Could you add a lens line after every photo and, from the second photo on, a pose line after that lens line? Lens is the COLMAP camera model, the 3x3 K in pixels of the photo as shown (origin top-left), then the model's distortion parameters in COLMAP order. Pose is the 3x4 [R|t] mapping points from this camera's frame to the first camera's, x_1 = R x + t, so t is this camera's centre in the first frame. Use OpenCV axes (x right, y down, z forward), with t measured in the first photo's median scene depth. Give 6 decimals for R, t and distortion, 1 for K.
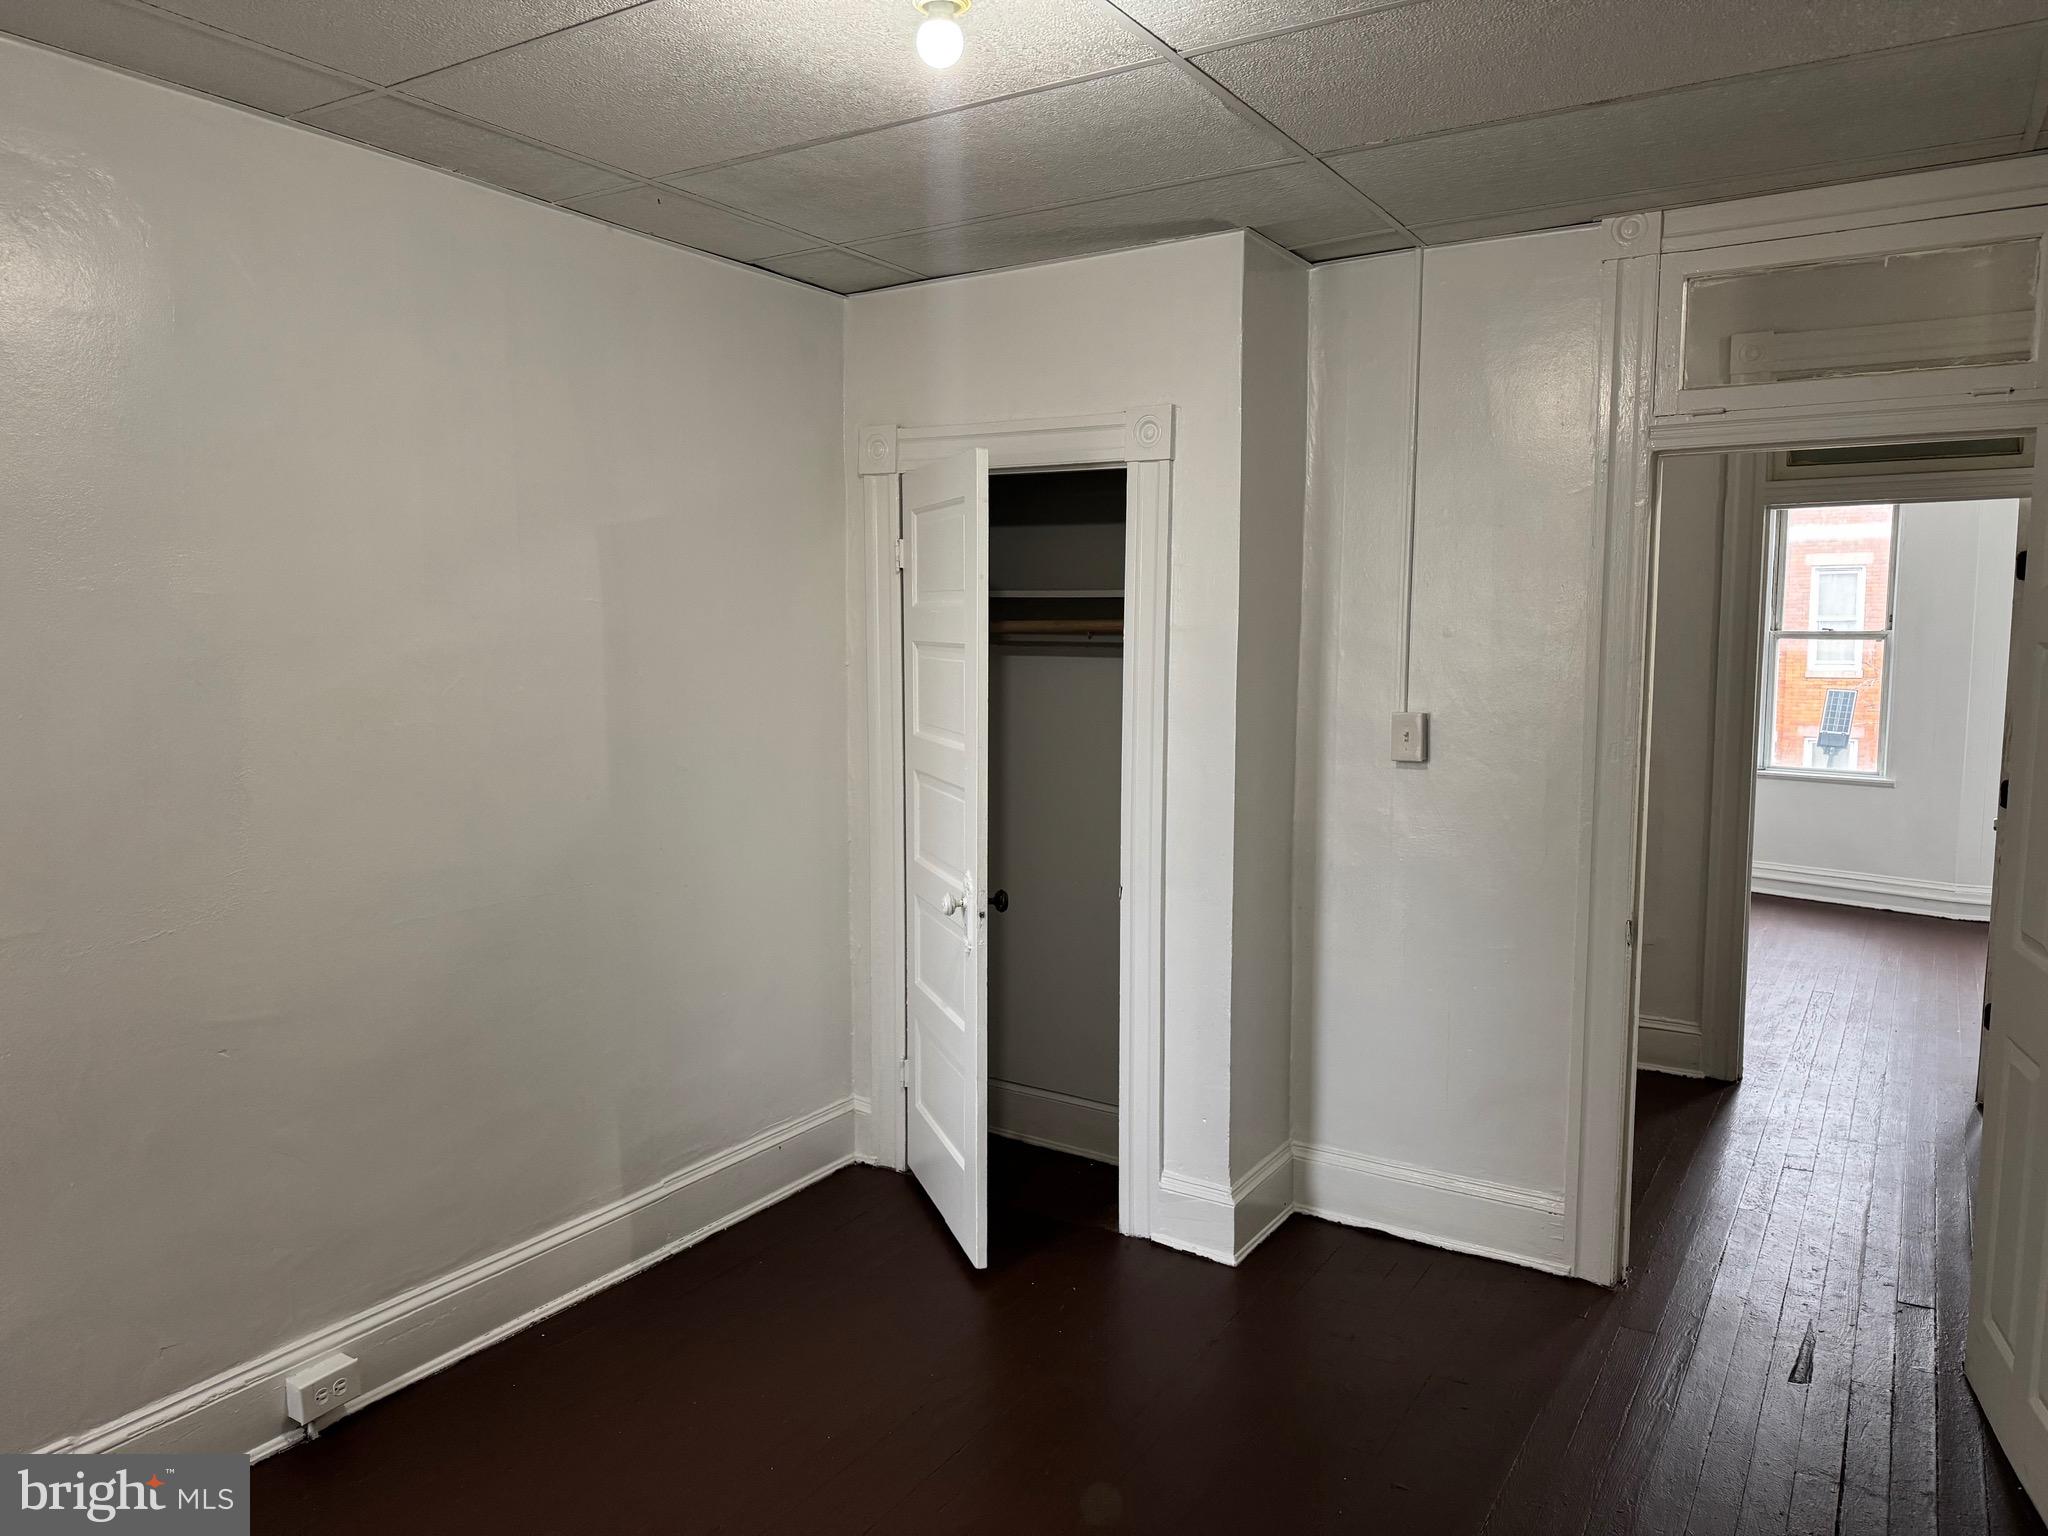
lens RADIAL K [[1437.4, 0, 1024.0], [0, 1437.4, 768.0], [0, 0, 1]] dist [0.050872, -0.074844]
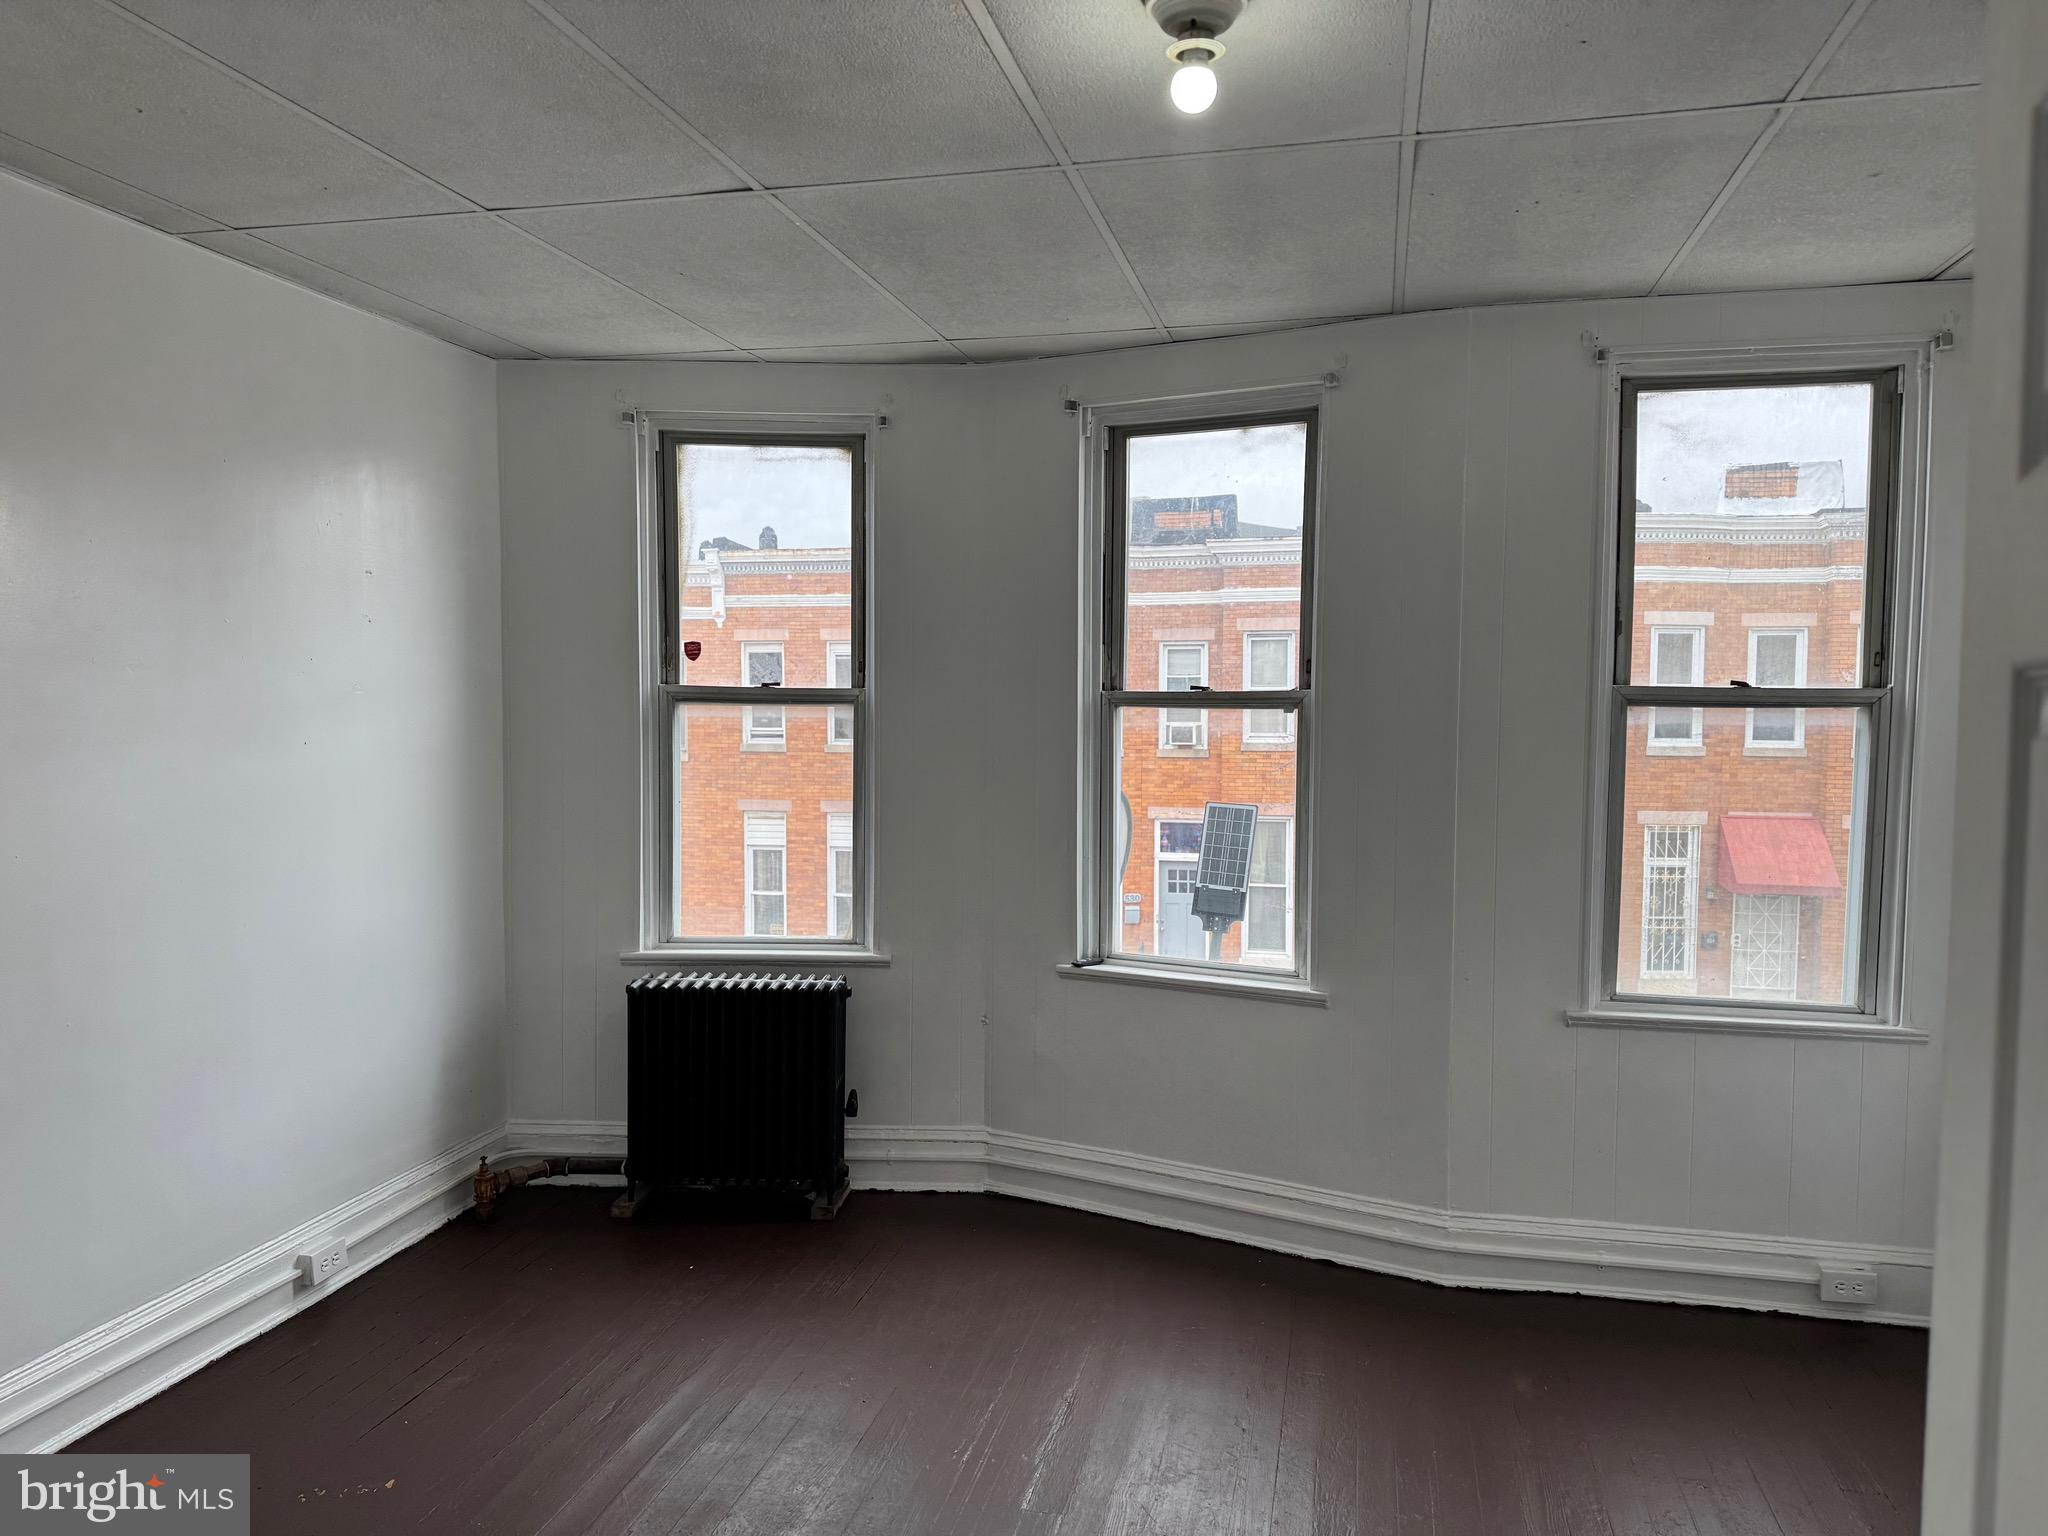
lens RADIAL K [[1437.4, 0, 1024.0], [0, 1437.4, 768.0], [0, 0, 1]] dist [0.050872, -0.074844]
pose [[0.944719, -0.013206, 0.327615, 0.330712], [0.028984, 0.998641, -0.043322, -0.047333], [-0.326598, 0.050422, 0.943818, 0.545677]]
